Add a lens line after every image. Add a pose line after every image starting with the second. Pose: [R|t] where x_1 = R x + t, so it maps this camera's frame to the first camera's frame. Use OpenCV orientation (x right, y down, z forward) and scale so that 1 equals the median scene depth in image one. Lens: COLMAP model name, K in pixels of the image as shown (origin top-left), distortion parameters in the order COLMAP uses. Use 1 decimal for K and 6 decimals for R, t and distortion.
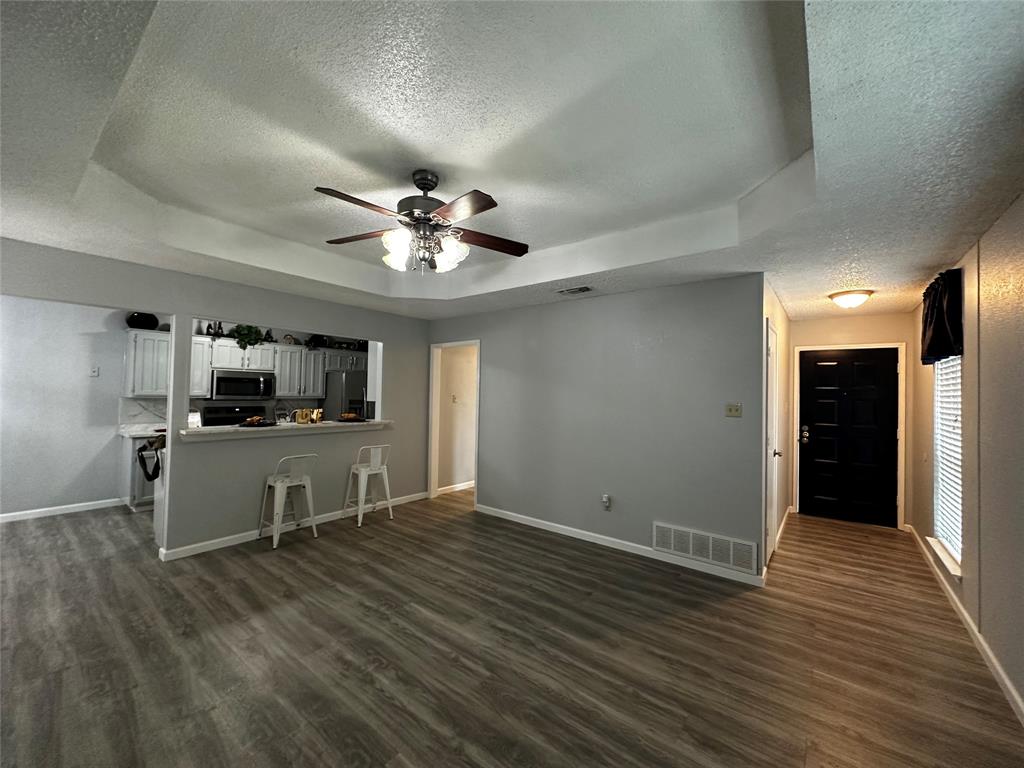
lens RADIAL K [[406.5, 0, 512.0], [0, 406.5, 383.9], [0, 0, 1]] dist [-0.005157, 0.001135]
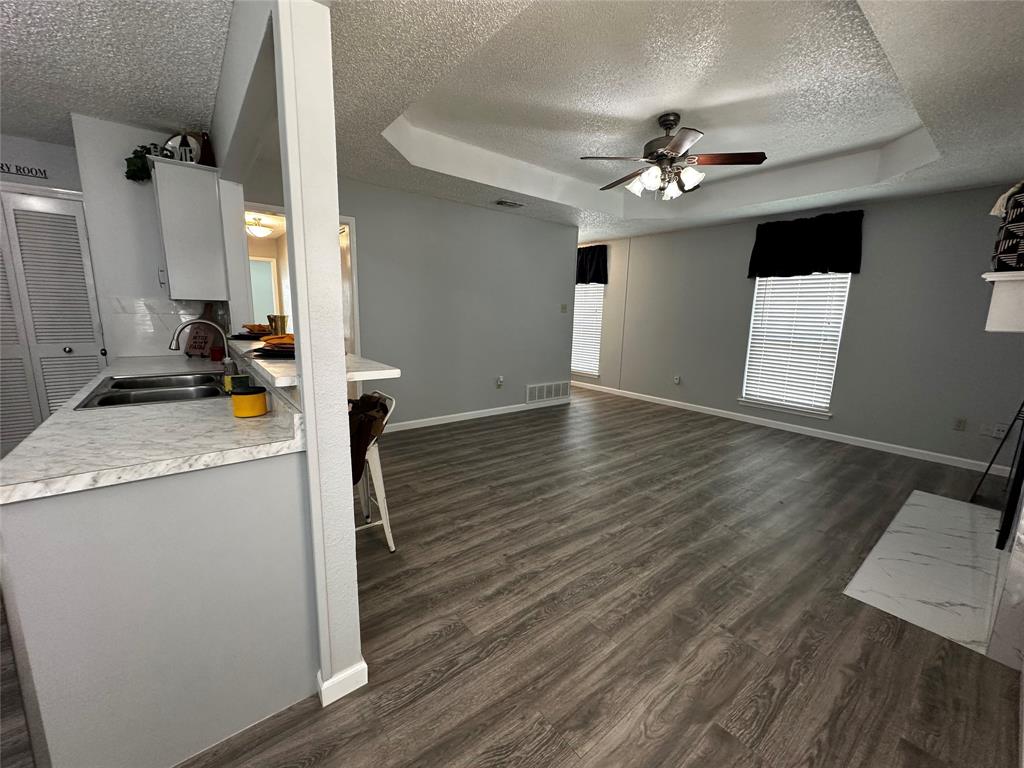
lens RADIAL K [[406.5, 0, 509.2], [0, 406.5, 387.6], [0, 0, 1]] dist [-0.005157, 0.001135]
pose [[0.242521, -0.194118, 0.950527, -1.037788], [-0.040533, 0.976894, 0.209844, 0.036533], [-0.969299, -0.089420, 0.229049, 0.697866]]
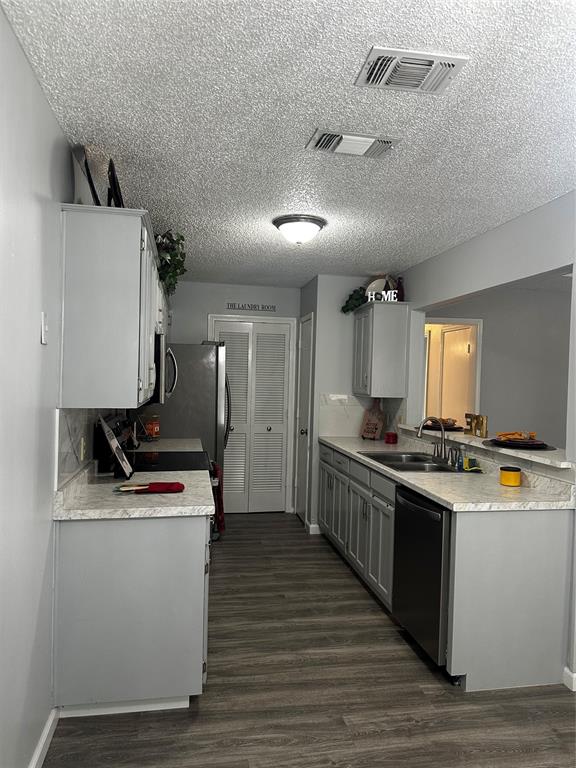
lens RADIAL K [[538.1, 0, 284.4], [0, 538.1, 382.3], [0, 0, 1]] dist [0.046858, -0.058362]
pose [[0.664643, -0.009356, 0.747102, -1.540052], [-0.031902, 0.998654, 0.040887, -0.019509], [-0.746479, -0.051010, 0.663450, 0.746016]]
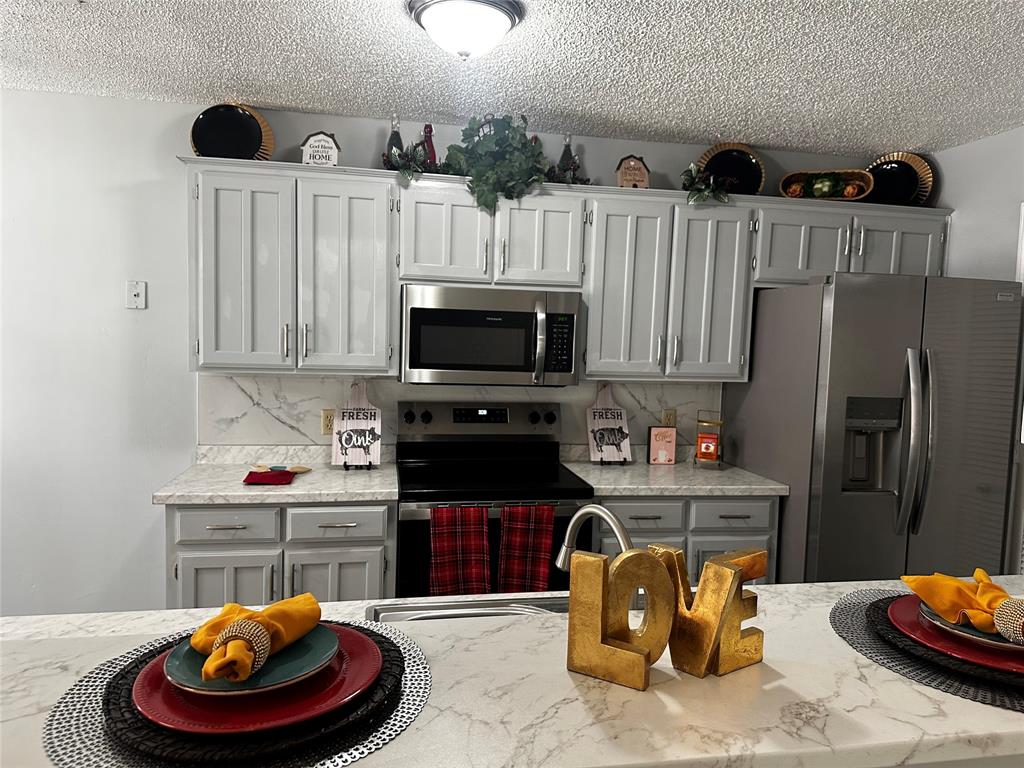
lens RADIAL K [[717.4, 0, 508.4], [0, 717.4, 389.5], [0, 0, 1]] dist [0.046858, -0.058362]
pose [[0.752517, 0.058081, -0.656006, -0.459007], [-0.001188, 0.996222, 0.086839, -0.004727], [0.658571, -0.064569, 0.749743, 0.924171]]
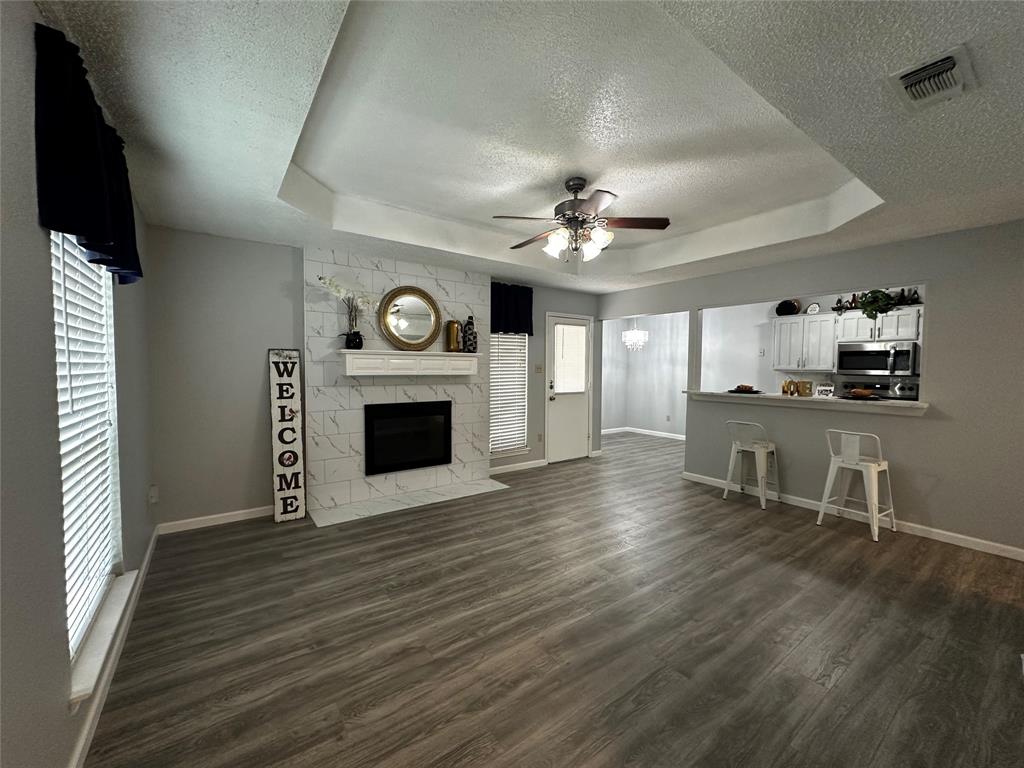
lens RADIAL K [[406.5, 0, 509.3], [0, 406.5, 388.0], [0, 0, 1]] dist [-0.005157, 0.001135]
pose [[-0.281372, 0.030419, -0.959117, 0.656719], [0.009446, 0.999537, 0.028930, 0.052255], [0.959552, -0.000920, -0.281529, 0.719679]]
